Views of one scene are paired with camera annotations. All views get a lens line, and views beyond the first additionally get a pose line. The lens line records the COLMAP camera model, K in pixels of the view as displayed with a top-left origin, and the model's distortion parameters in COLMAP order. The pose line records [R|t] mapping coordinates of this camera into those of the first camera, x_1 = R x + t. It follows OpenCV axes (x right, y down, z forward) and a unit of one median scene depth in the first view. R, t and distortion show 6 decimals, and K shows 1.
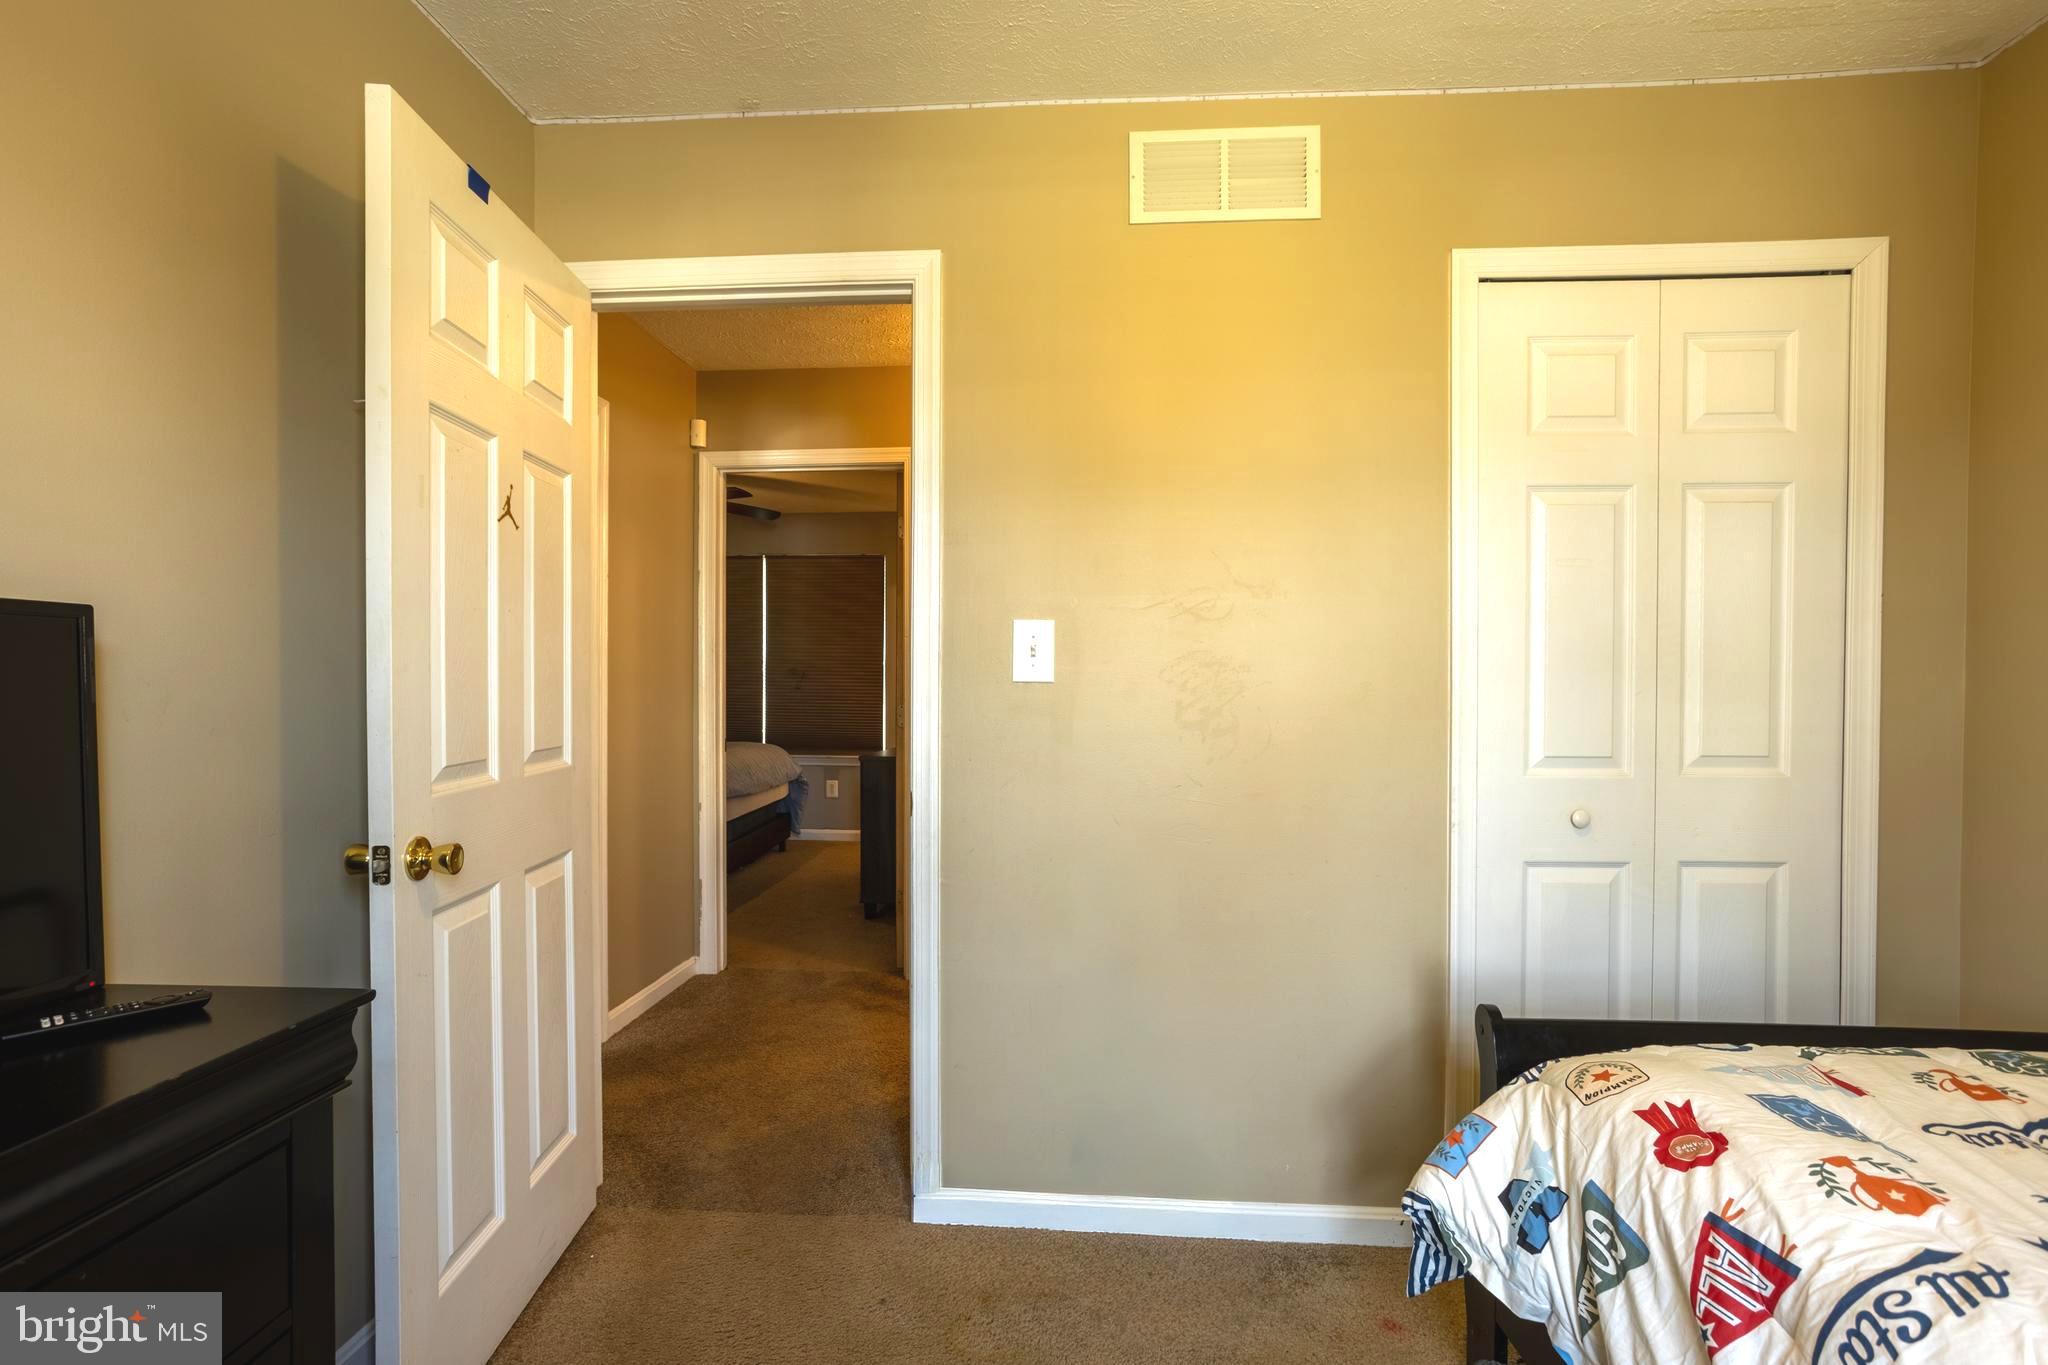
lens RADIAL K [[986.0, 0, 1024.6], [0, 986.0, 684.0], [0, 0, 1]] dist [-0.001945, 0.000254]
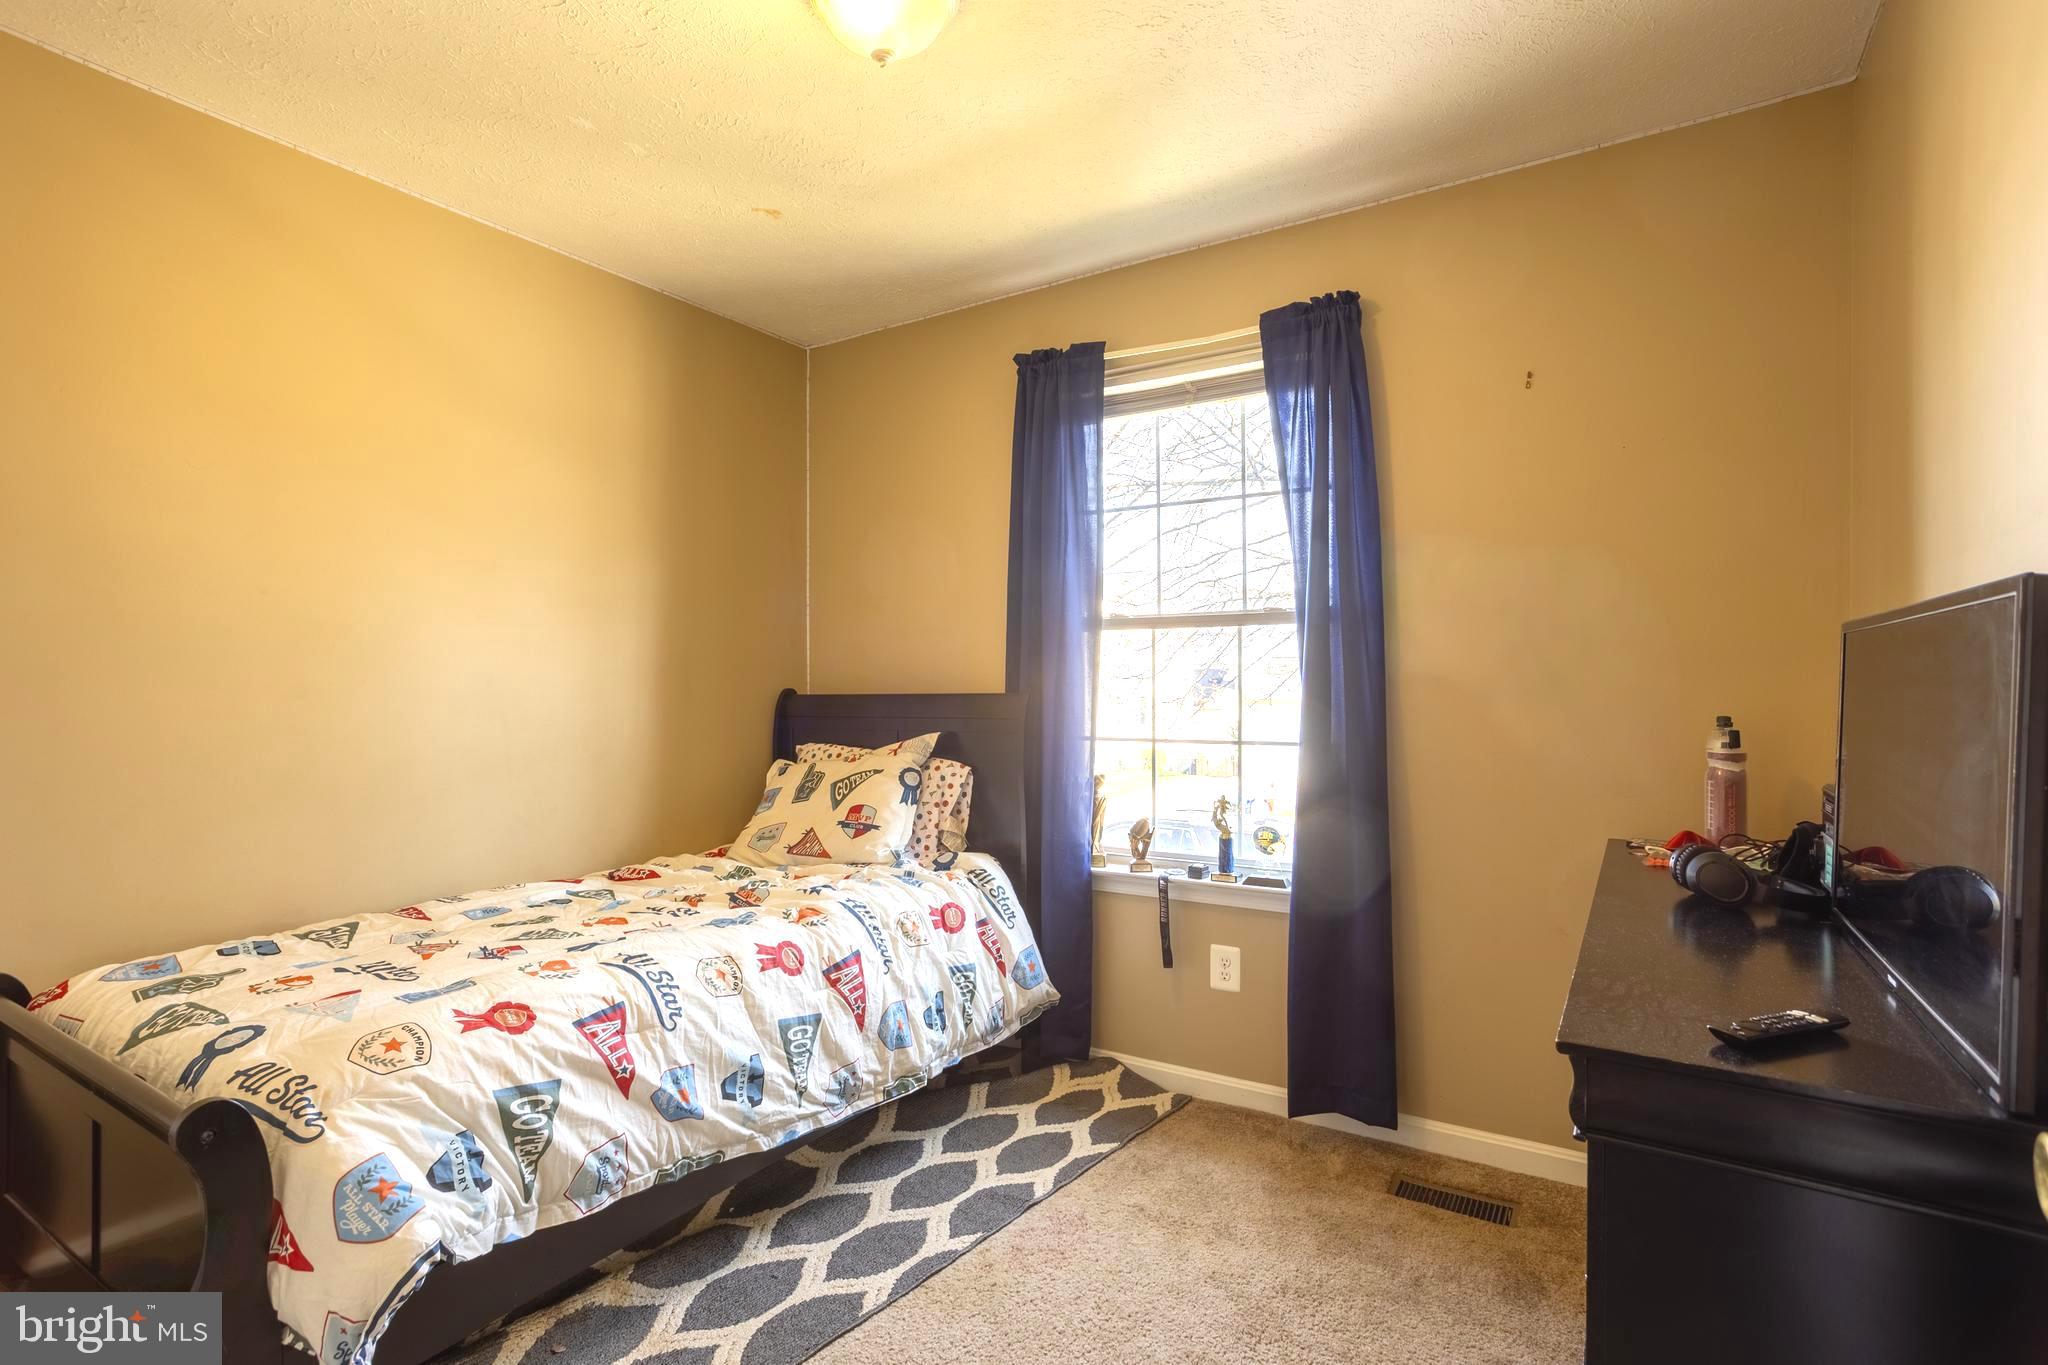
lens RADIAL K [[986.0, 0, 1024.1], [0, 986.0, 684.1], [0, 0, 1]] dist [-0.001945, 0.000254]
pose [[-0.871726, -0.006388, 0.489952, -0.695997], [-0.001241, 0.999941, 0.010830, -0.018776], [-0.489992, 0.008833, -0.871682, 2.023893]]
